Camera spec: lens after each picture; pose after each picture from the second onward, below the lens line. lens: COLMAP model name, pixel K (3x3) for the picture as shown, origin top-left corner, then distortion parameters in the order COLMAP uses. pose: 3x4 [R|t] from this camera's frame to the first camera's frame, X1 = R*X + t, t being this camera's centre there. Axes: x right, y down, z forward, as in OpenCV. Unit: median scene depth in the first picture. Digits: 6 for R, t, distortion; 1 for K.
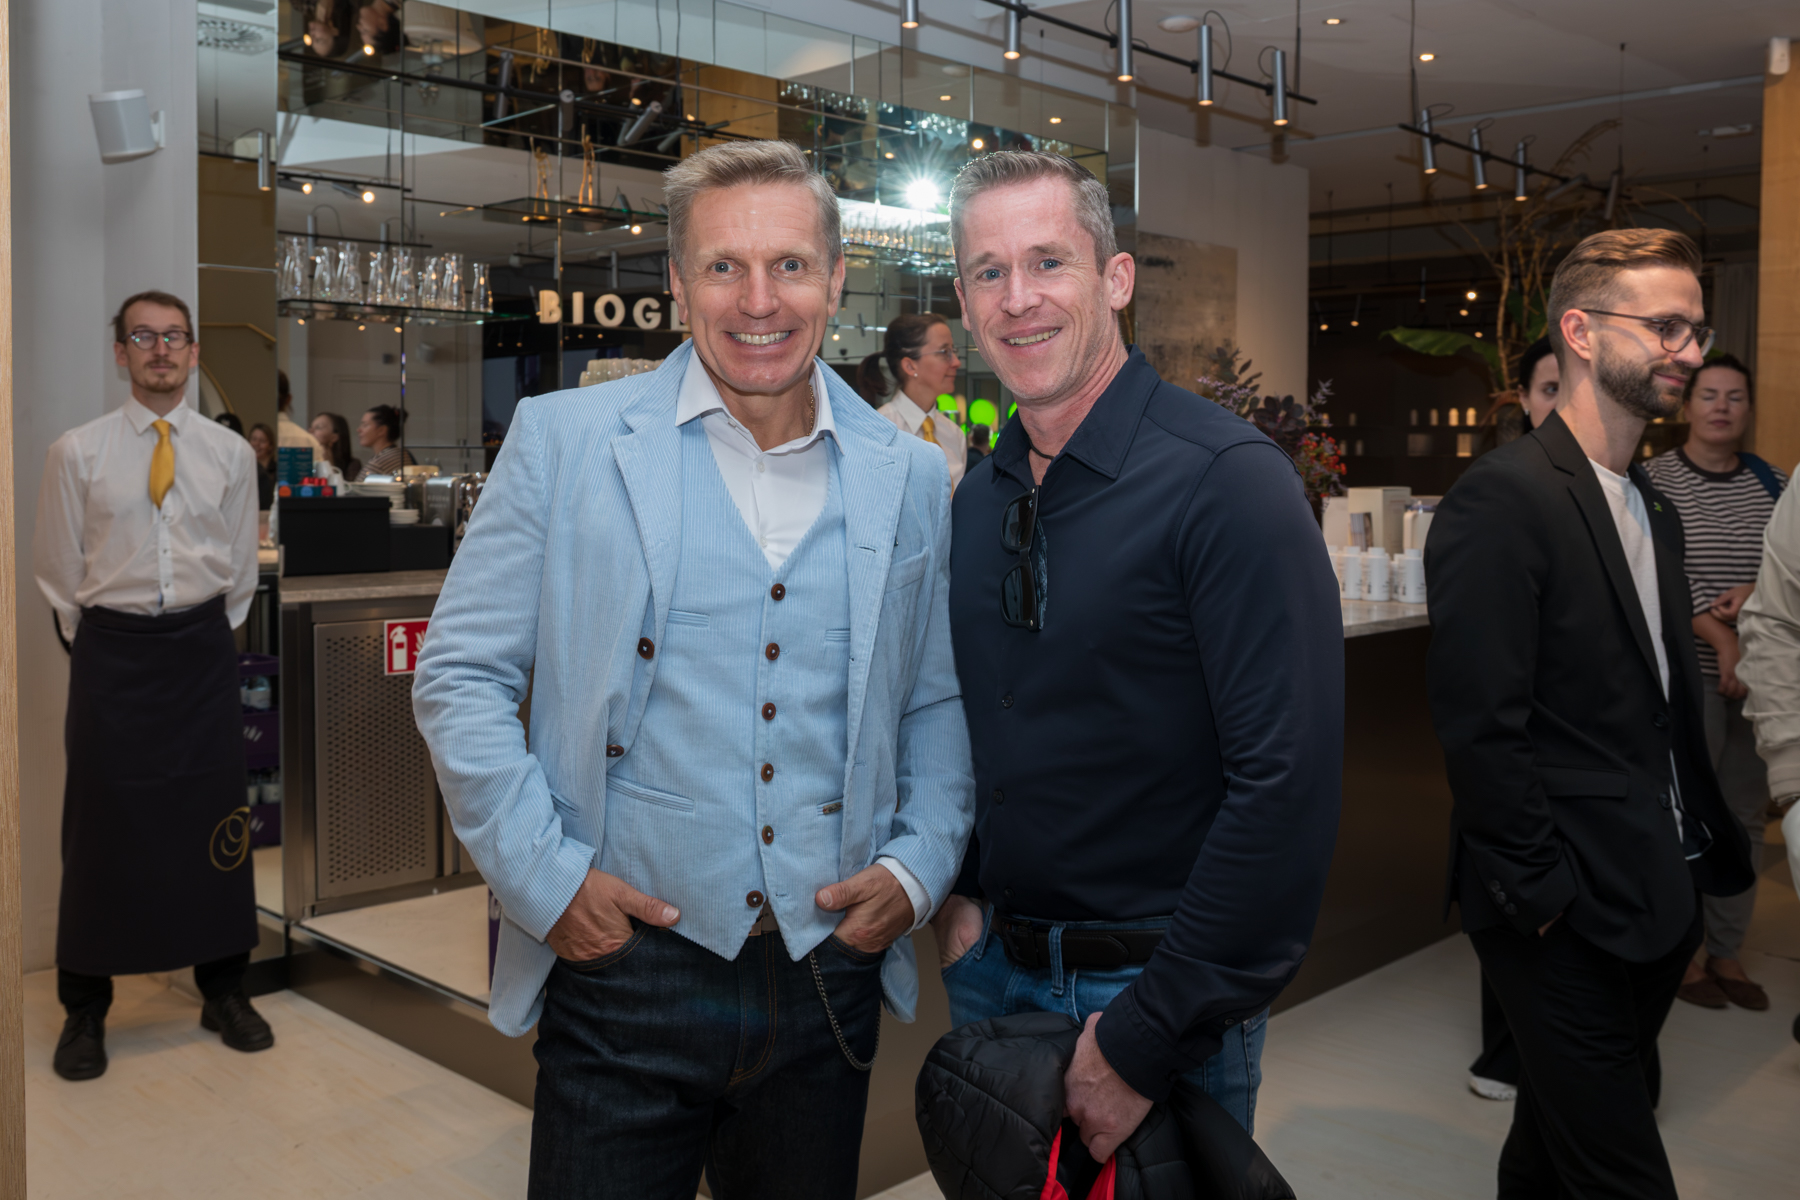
lens RADIAL K [[1638.7, 0, 855.2], [0, 1638.7, 543.3], [0, 0, 1]] dist [-0.062550, 0.098821]
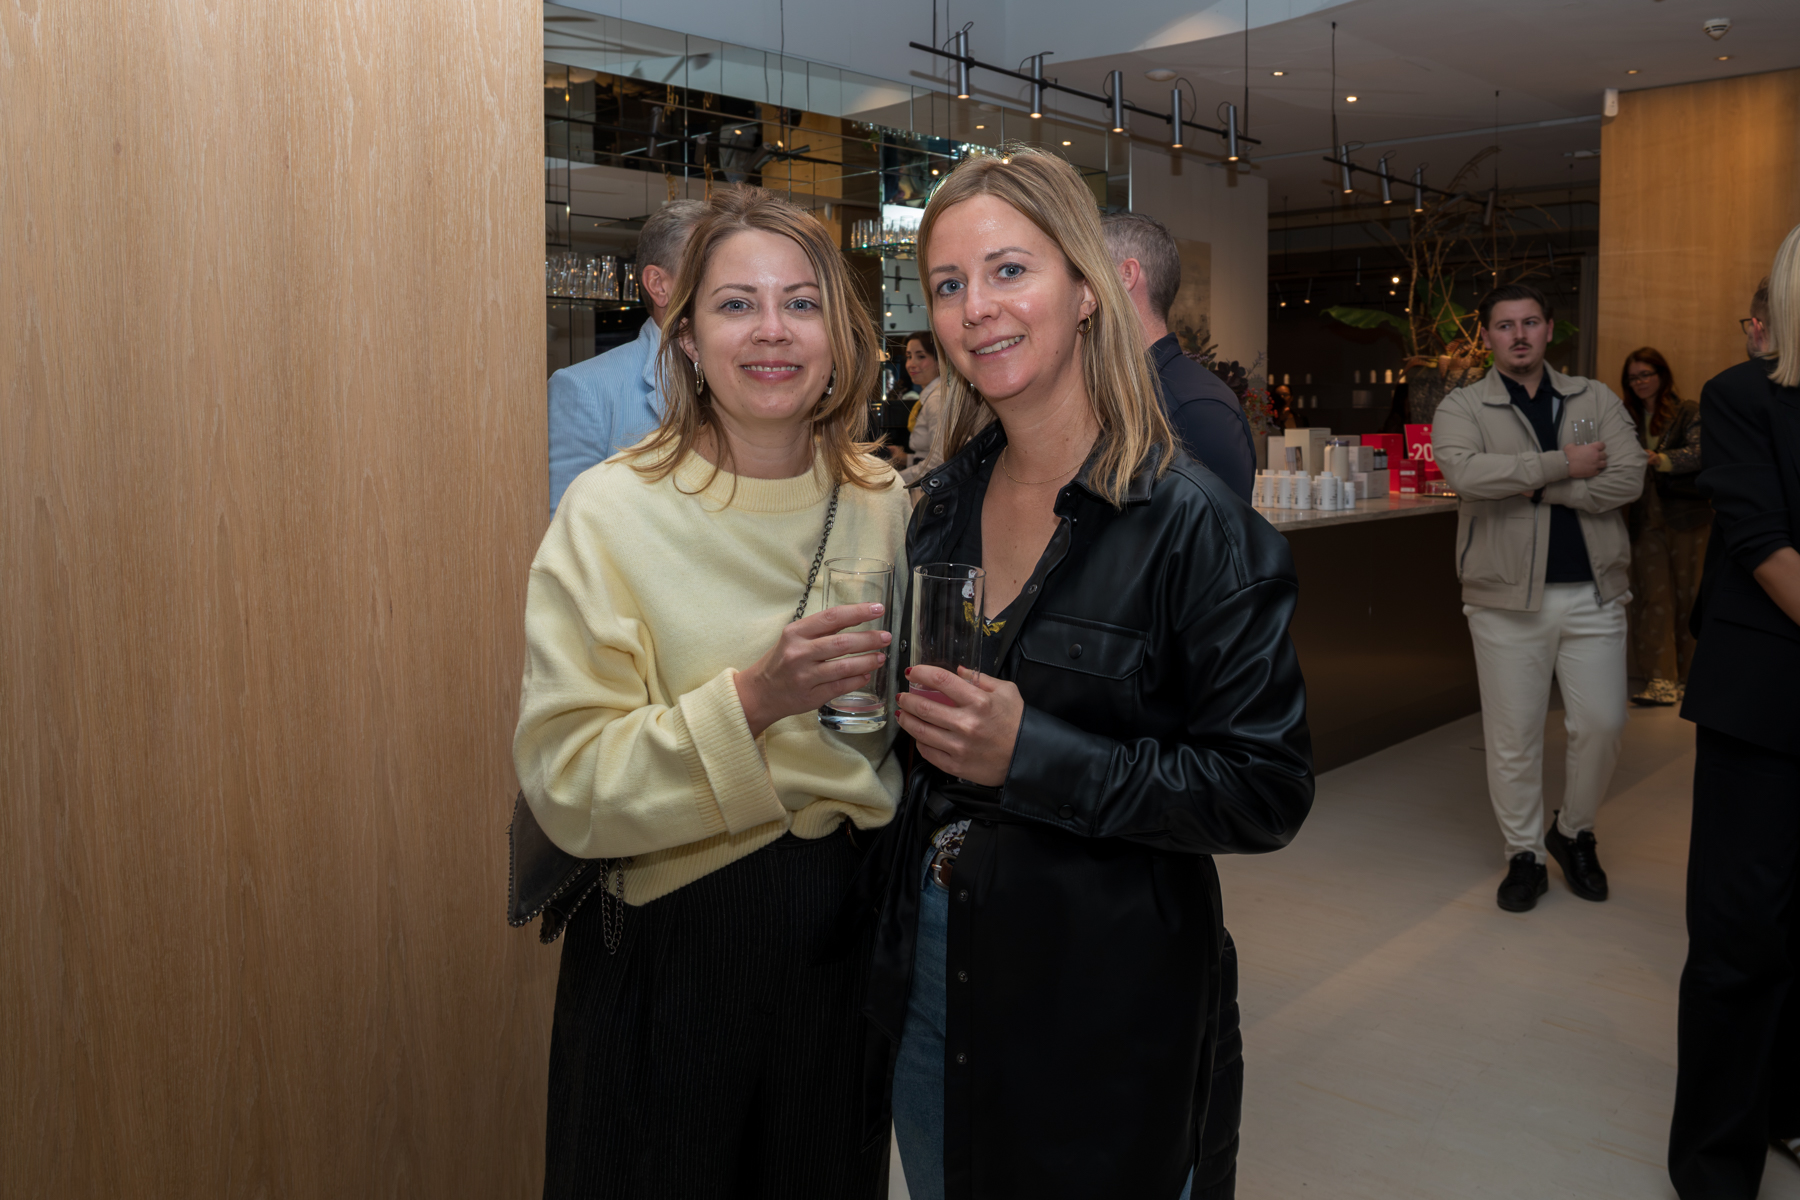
lens RADIAL K [[1427.6, 0, 936.7], [0, 1427.6, 530.5], [0, 0, 1]] dist [-0.087101, 0.078407]
pose [[0.999481, -0.009762, 0.030688, -0.017886], [0.008877, 0.999544, 0.028872, 0.010431], [-0.030956, -0.028585, 0.999112, -0.129756]]
